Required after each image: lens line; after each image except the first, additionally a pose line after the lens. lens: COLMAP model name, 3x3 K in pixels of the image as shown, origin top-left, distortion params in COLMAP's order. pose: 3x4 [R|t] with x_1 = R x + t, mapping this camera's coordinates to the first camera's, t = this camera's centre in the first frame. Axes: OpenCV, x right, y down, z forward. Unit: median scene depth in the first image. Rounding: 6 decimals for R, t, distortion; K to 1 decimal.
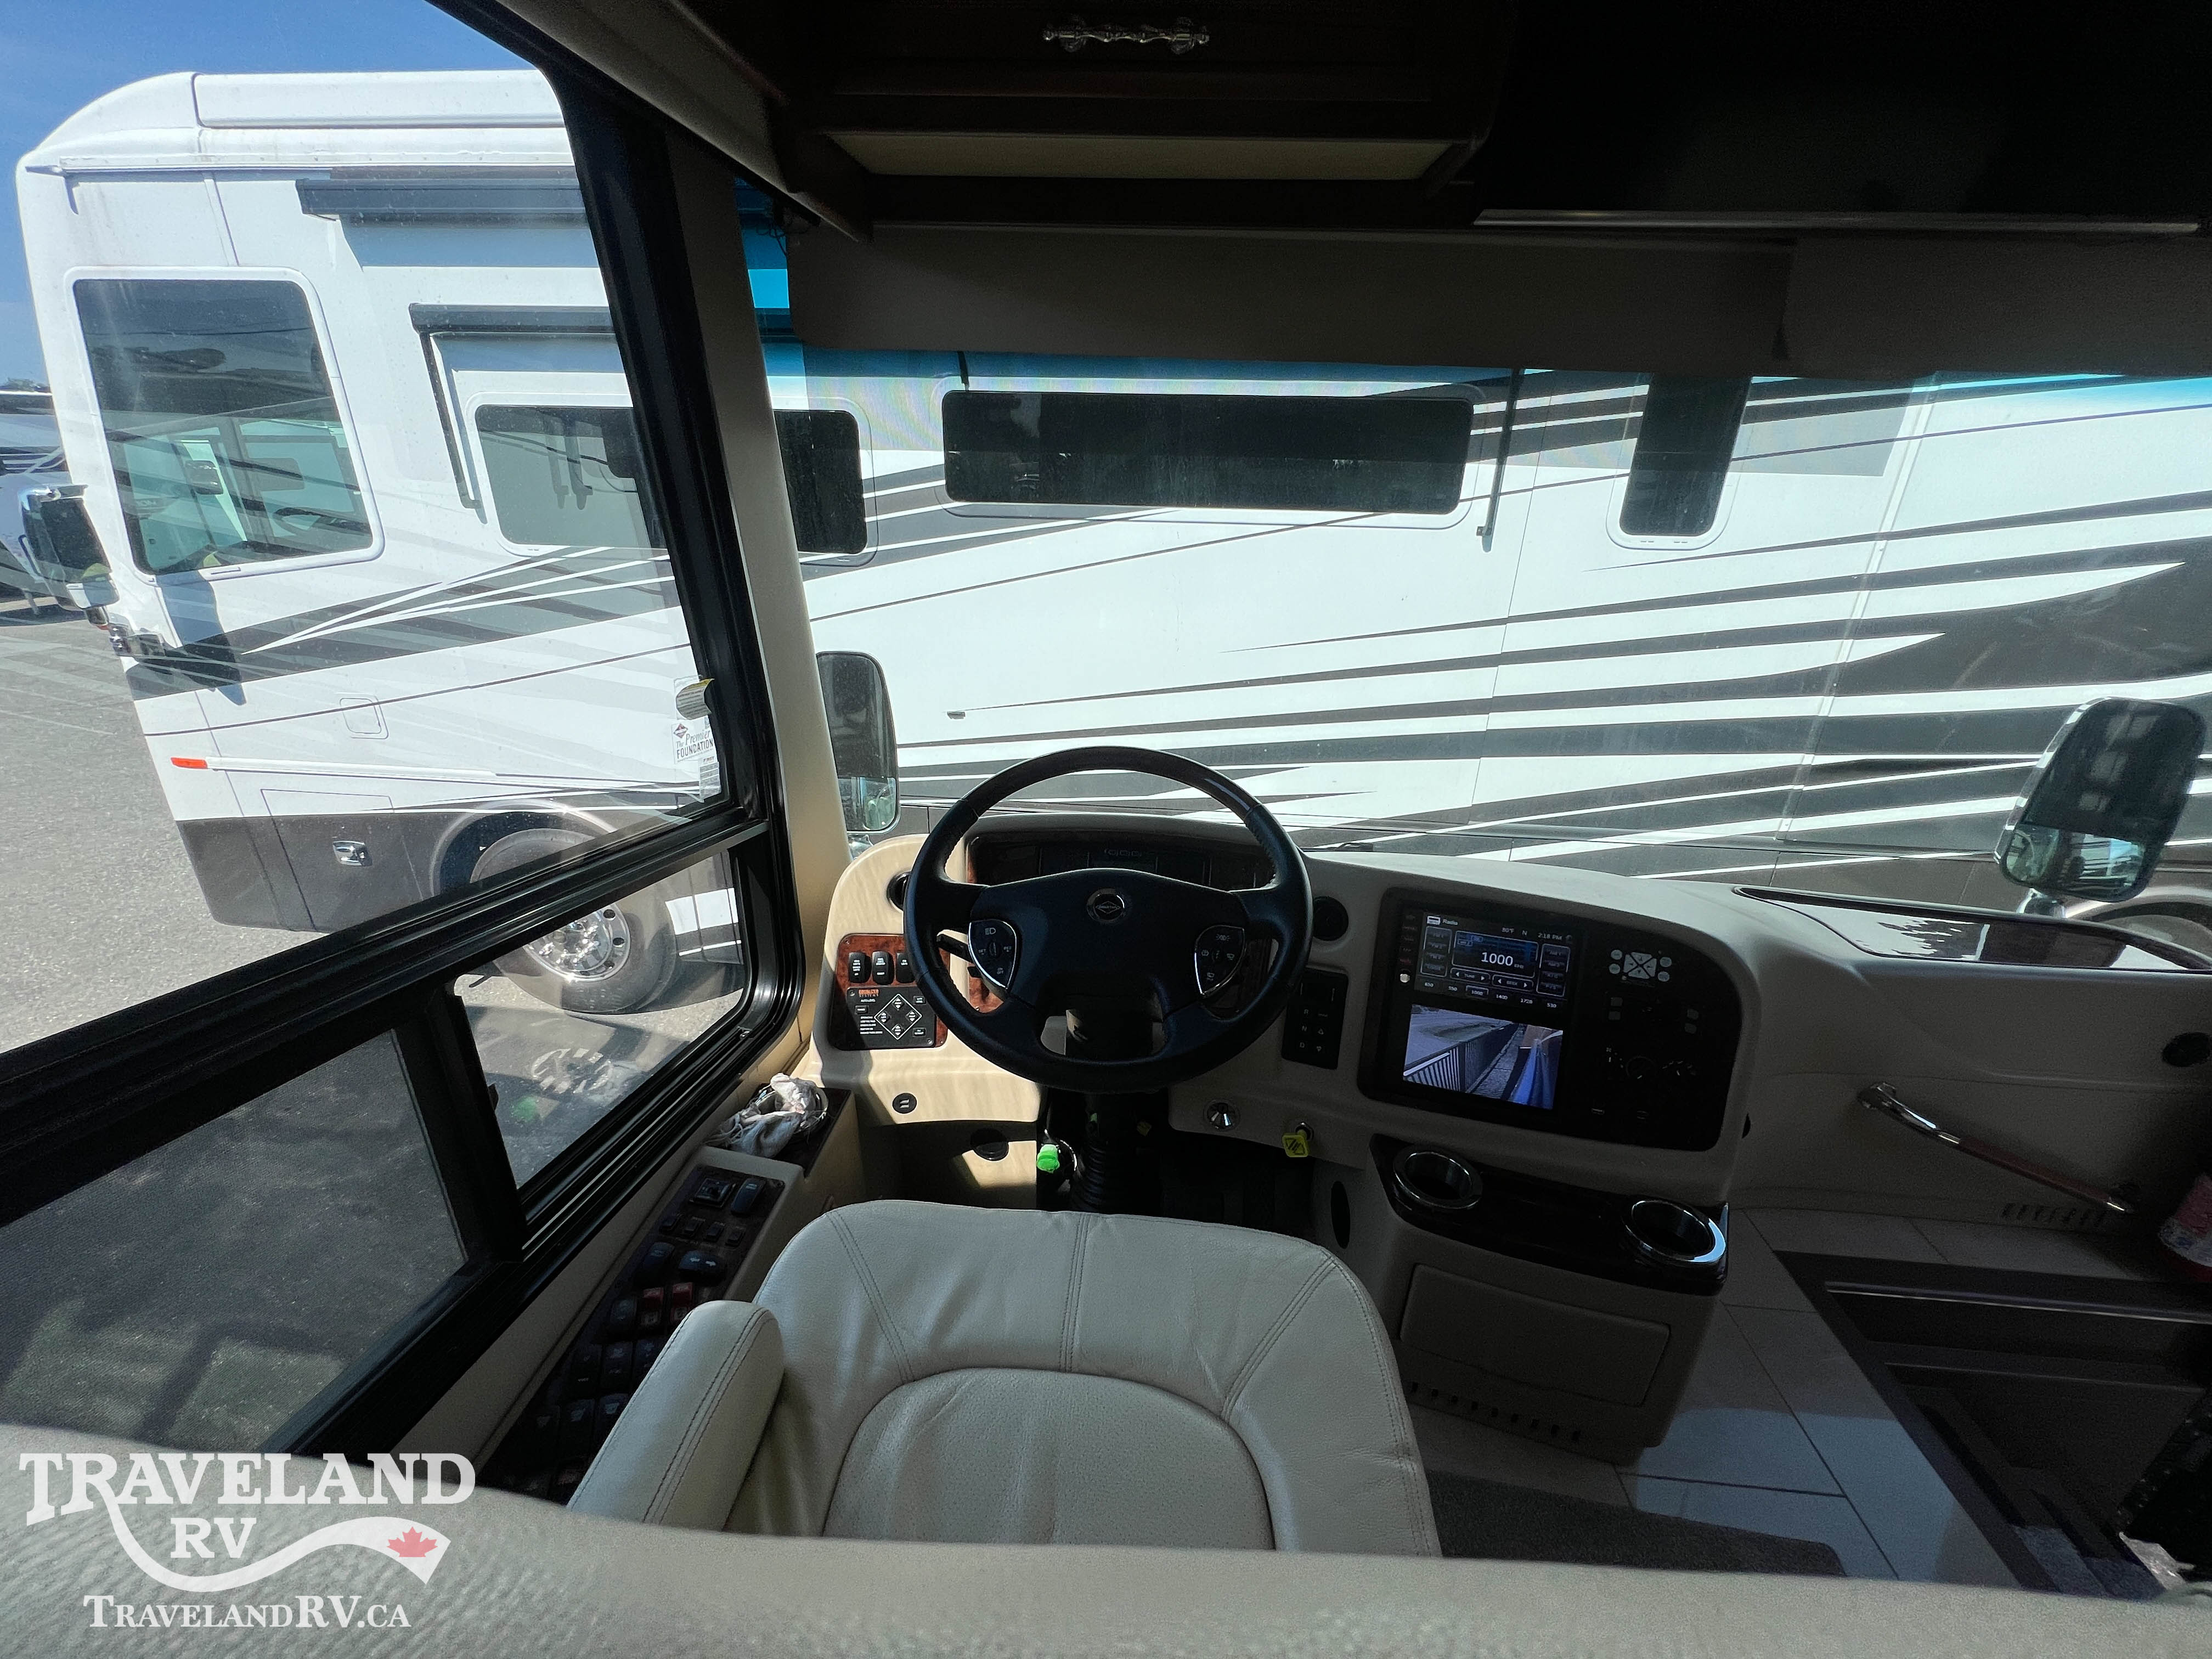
lens RADIAL K [[886.3, 0, 1103.7], [0, 886.3, 827.4], [0, 0, 1]] dist [-0.002922, 0.000845]
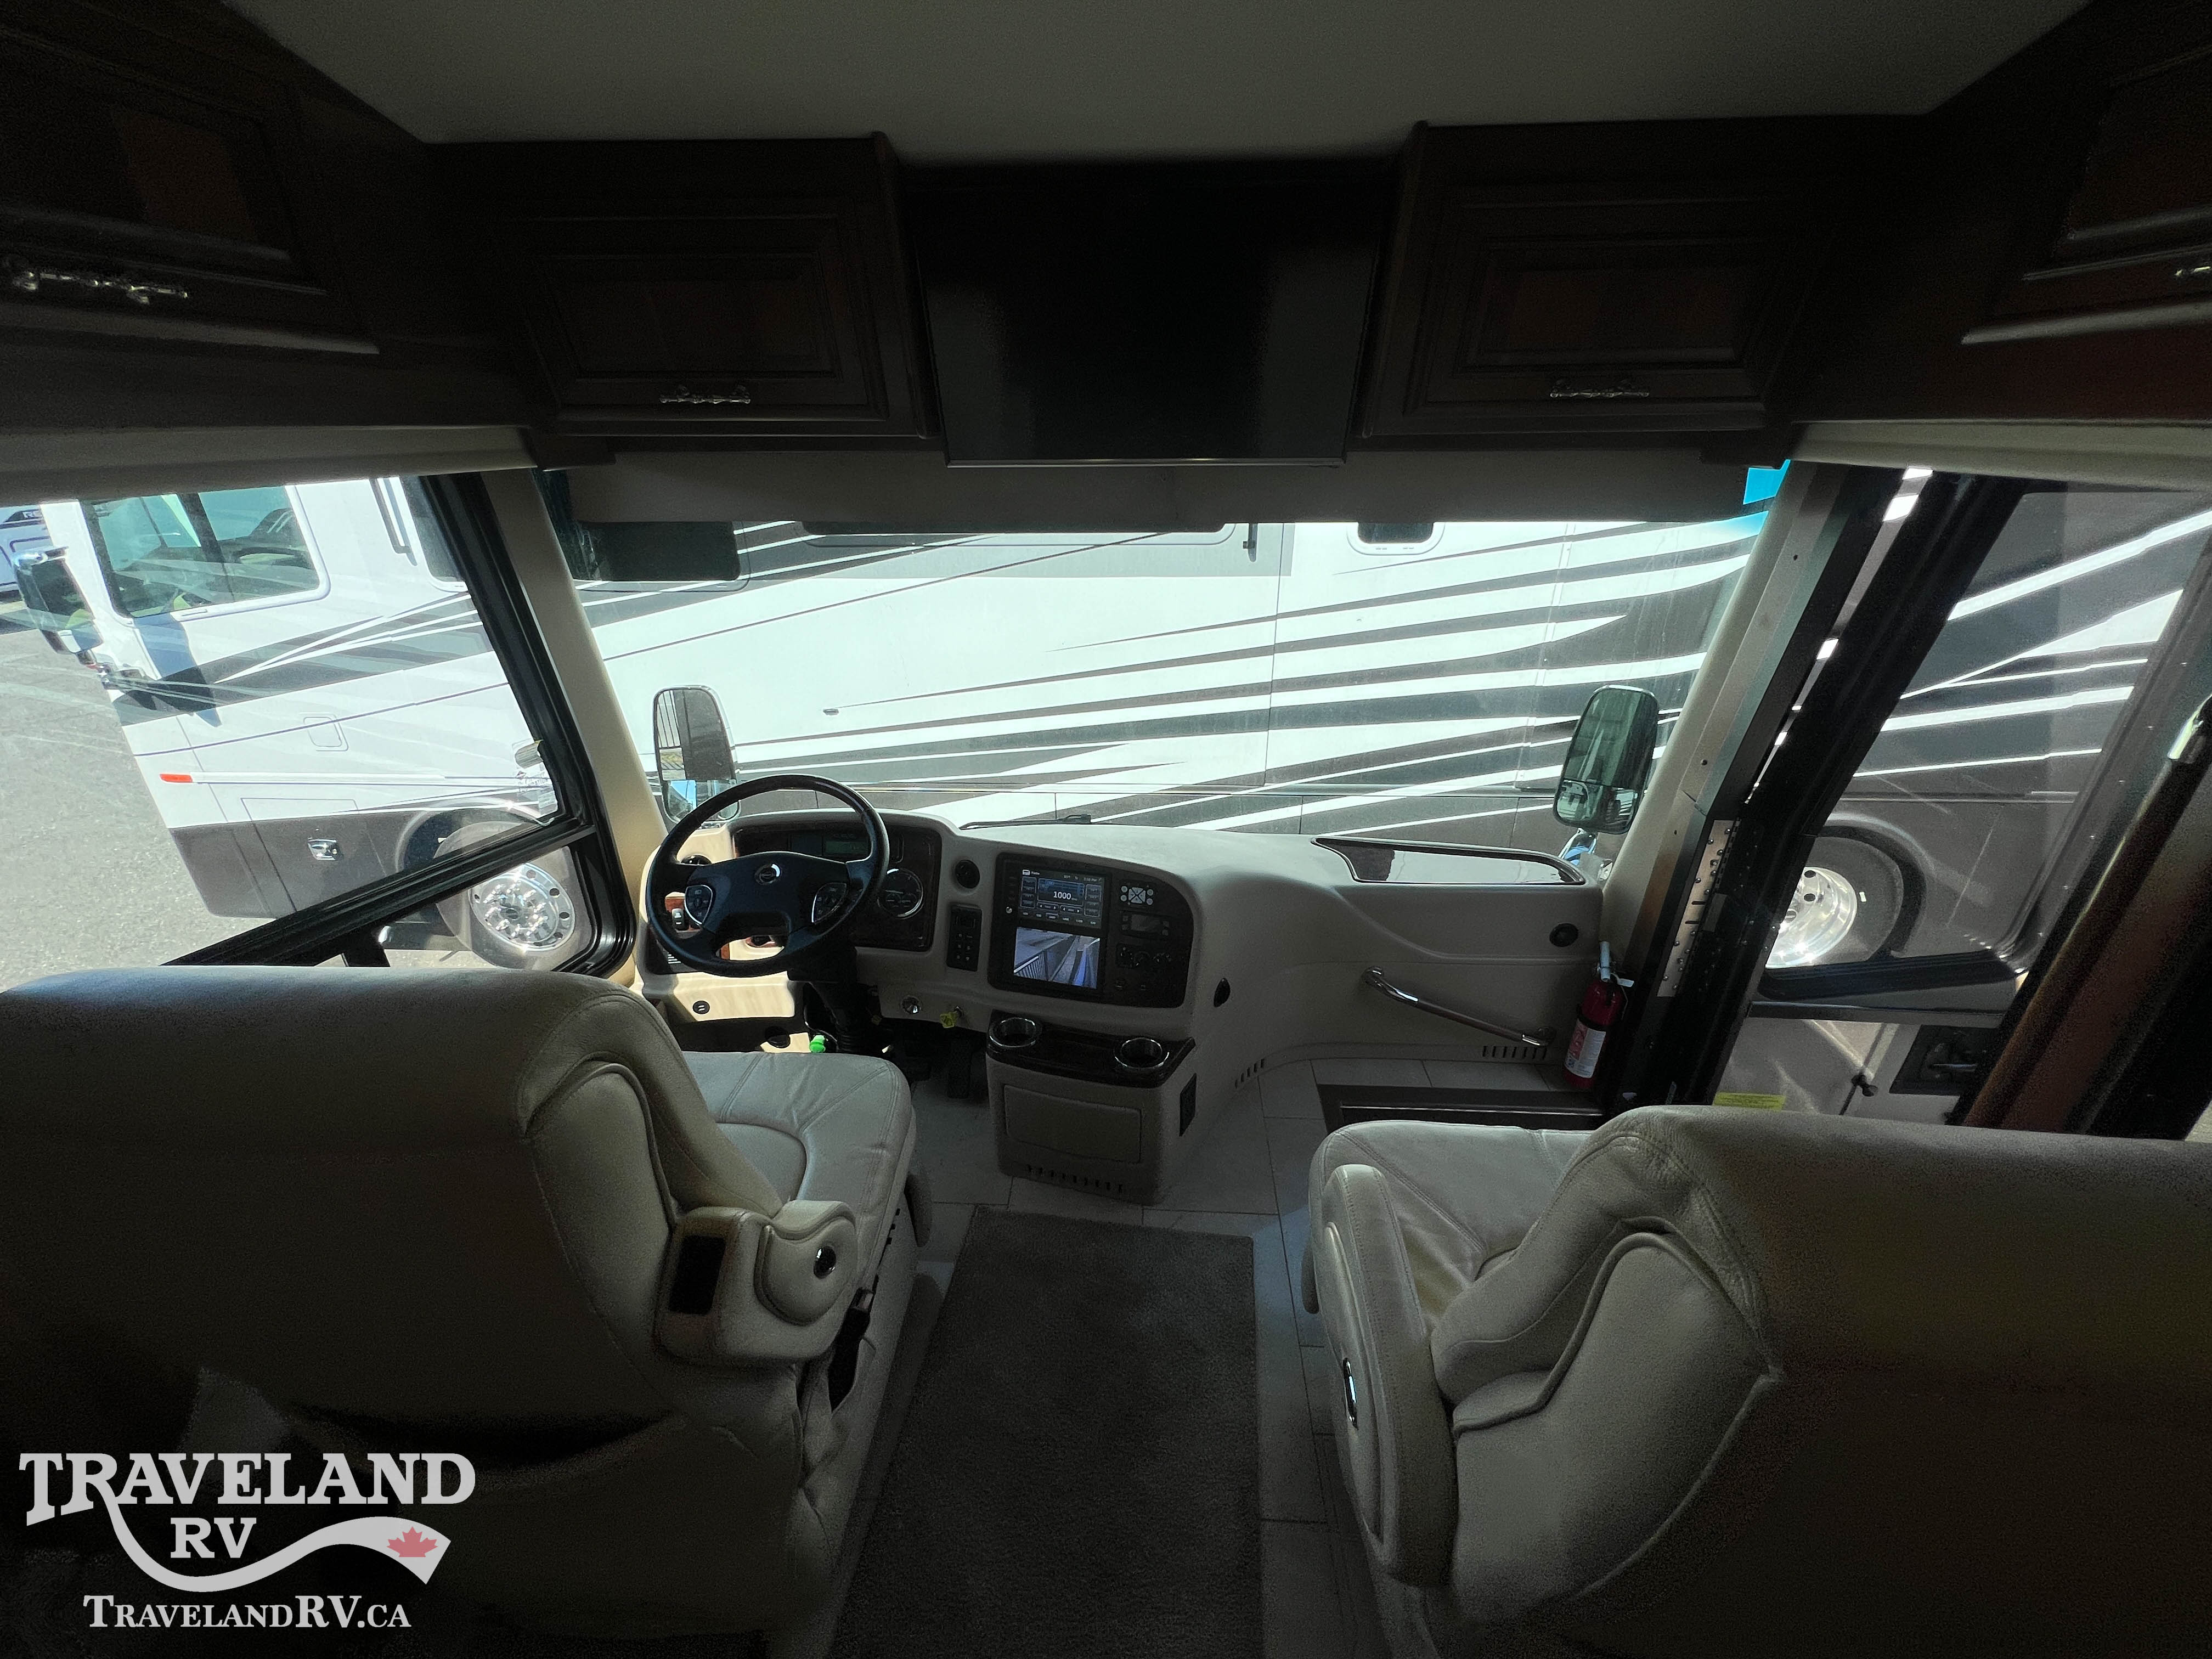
lens RADIAL K [[886.3, 0, 1103.7], [0, 886.3, 827.4], [0, 0, 1]] dist [-0.002922, 0.000845]
pose [[0.998962, -0.043314, 0.014085, 0.421681], [0.042572, 0.997879, 0.049253, -0.038500], [-0.016189, -0.048603, 0.998687, -0.473209]]
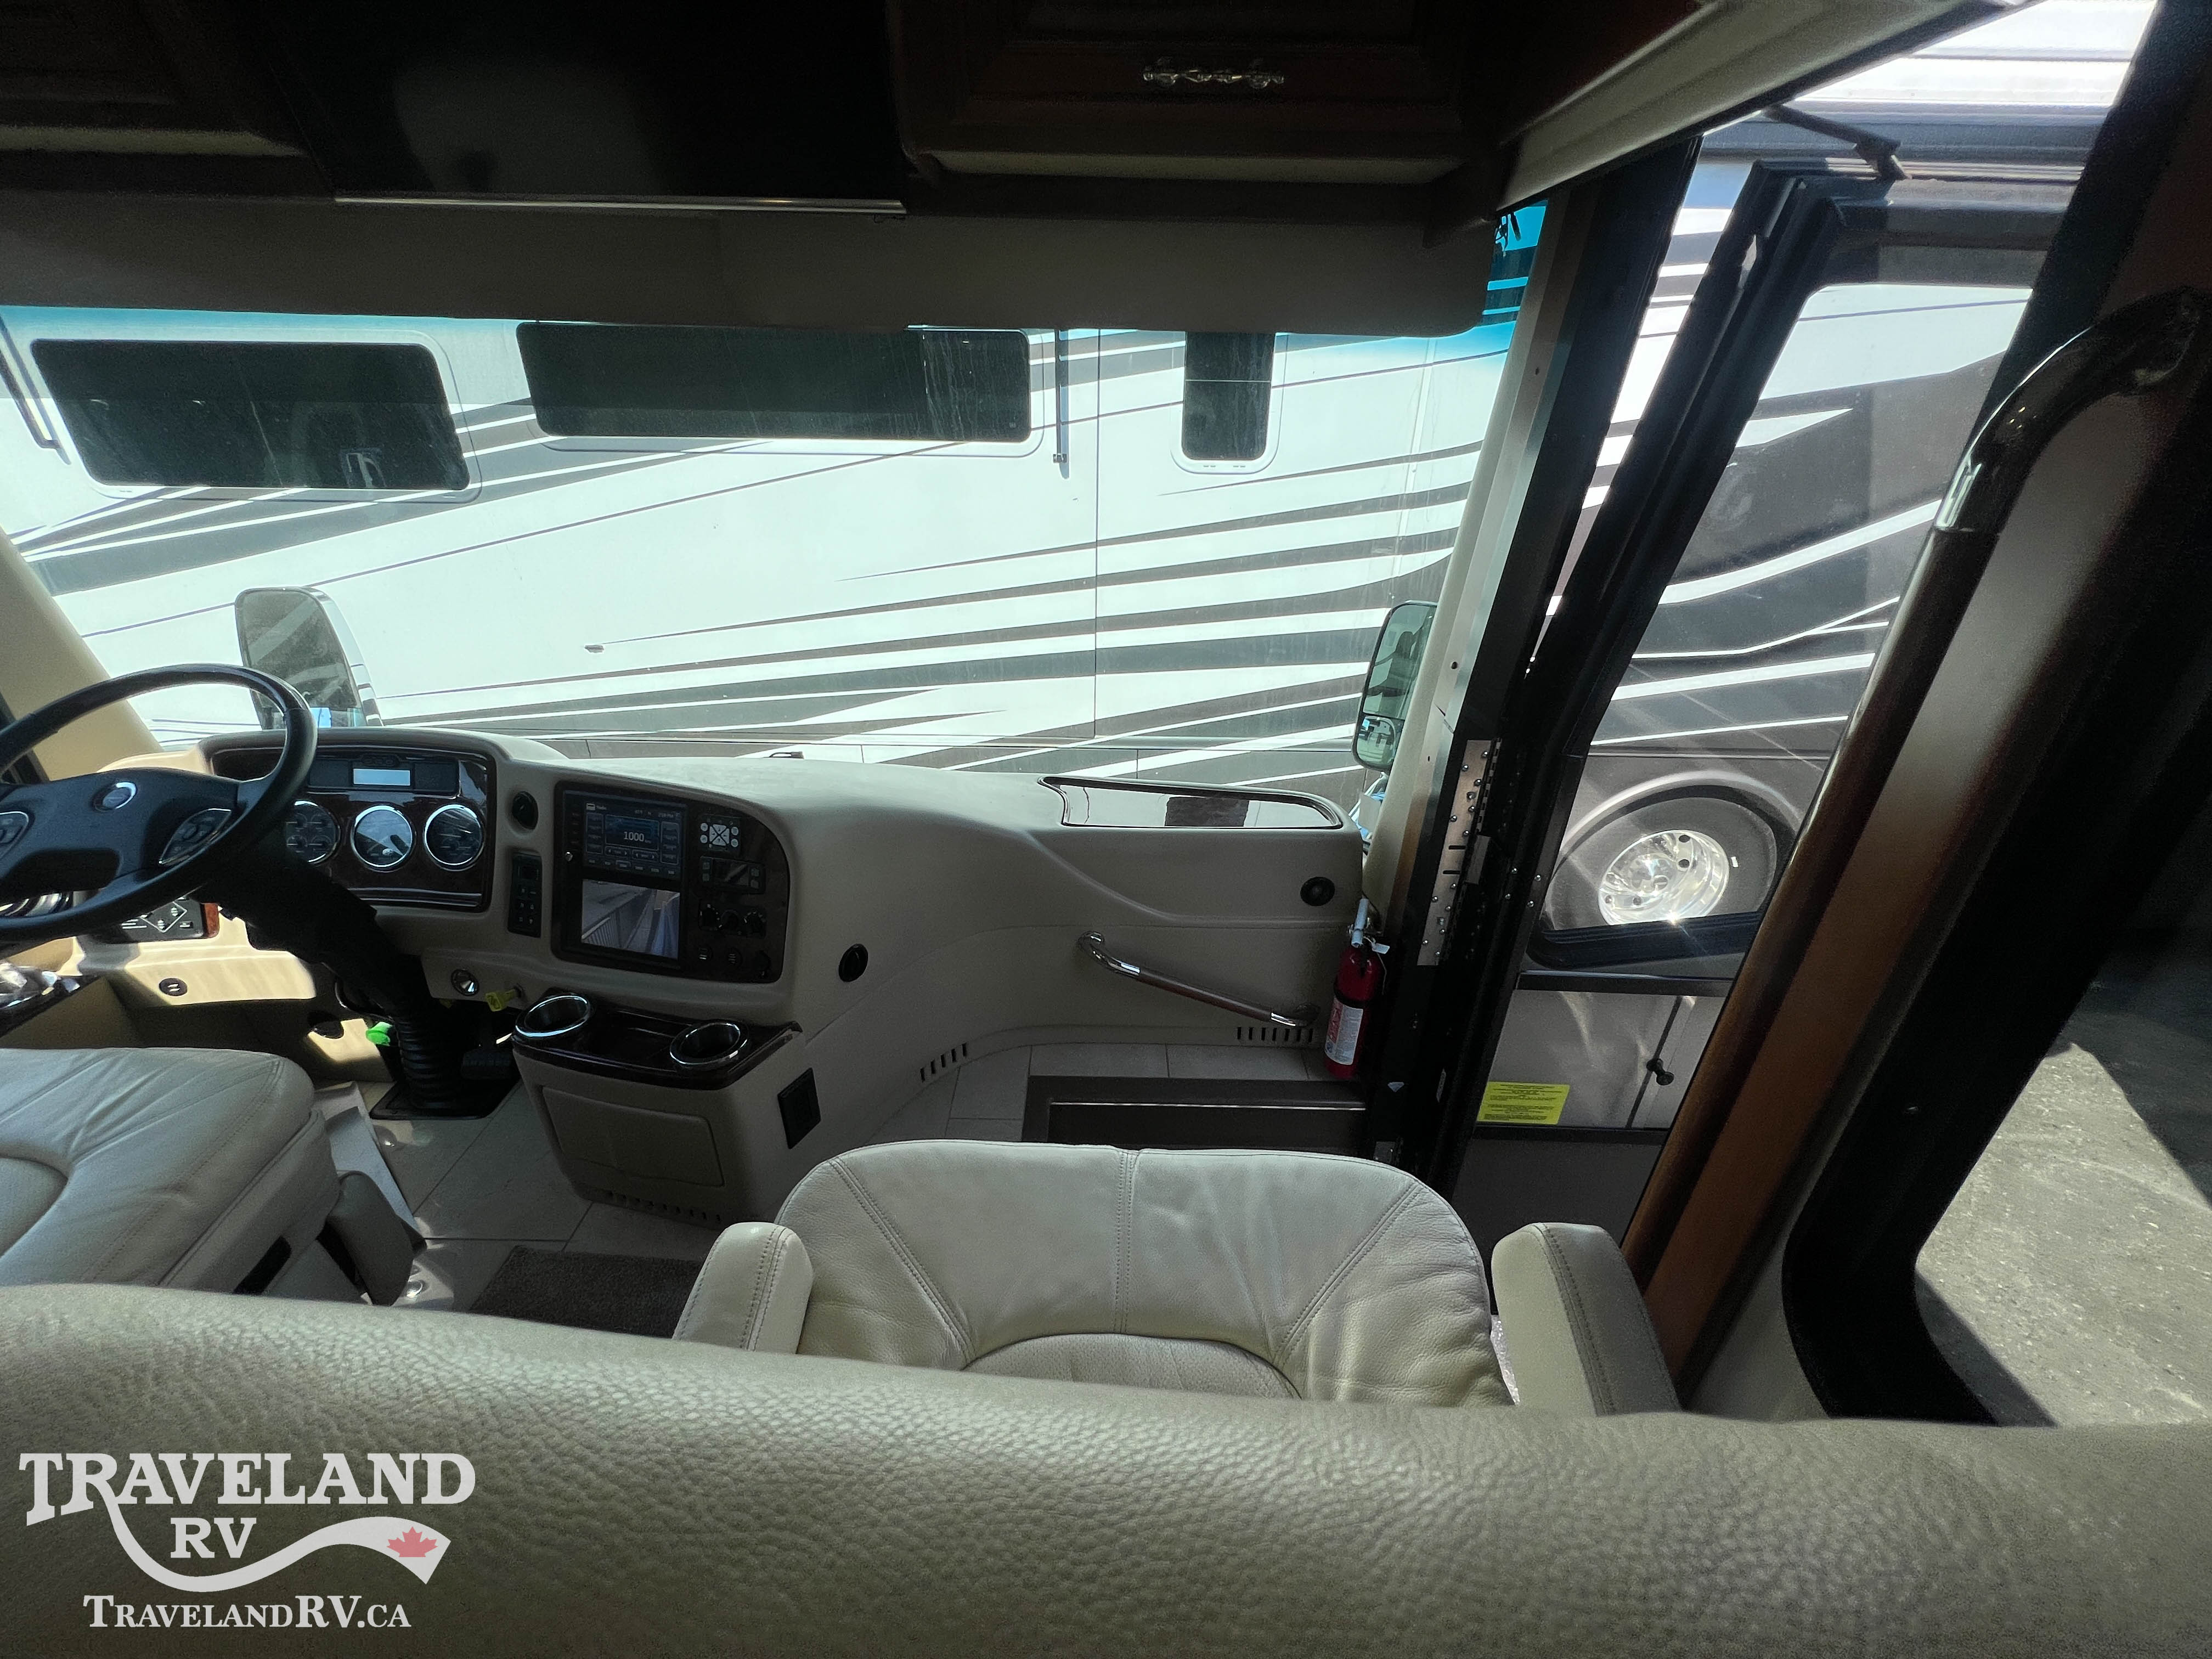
lens RADIAL K [[886.3, 0, 1103.7], [0, 886.3, 827.4], [0, 0, 1]] dist [-0.002922, 0.000845]
pose [[0.996918, -0.041678, 0.066464, 0.836948], [0.036699, 0.996549, 0.074457, 0.059936], [-0.069338, -0.071788, 0.995007, -0.189235]]
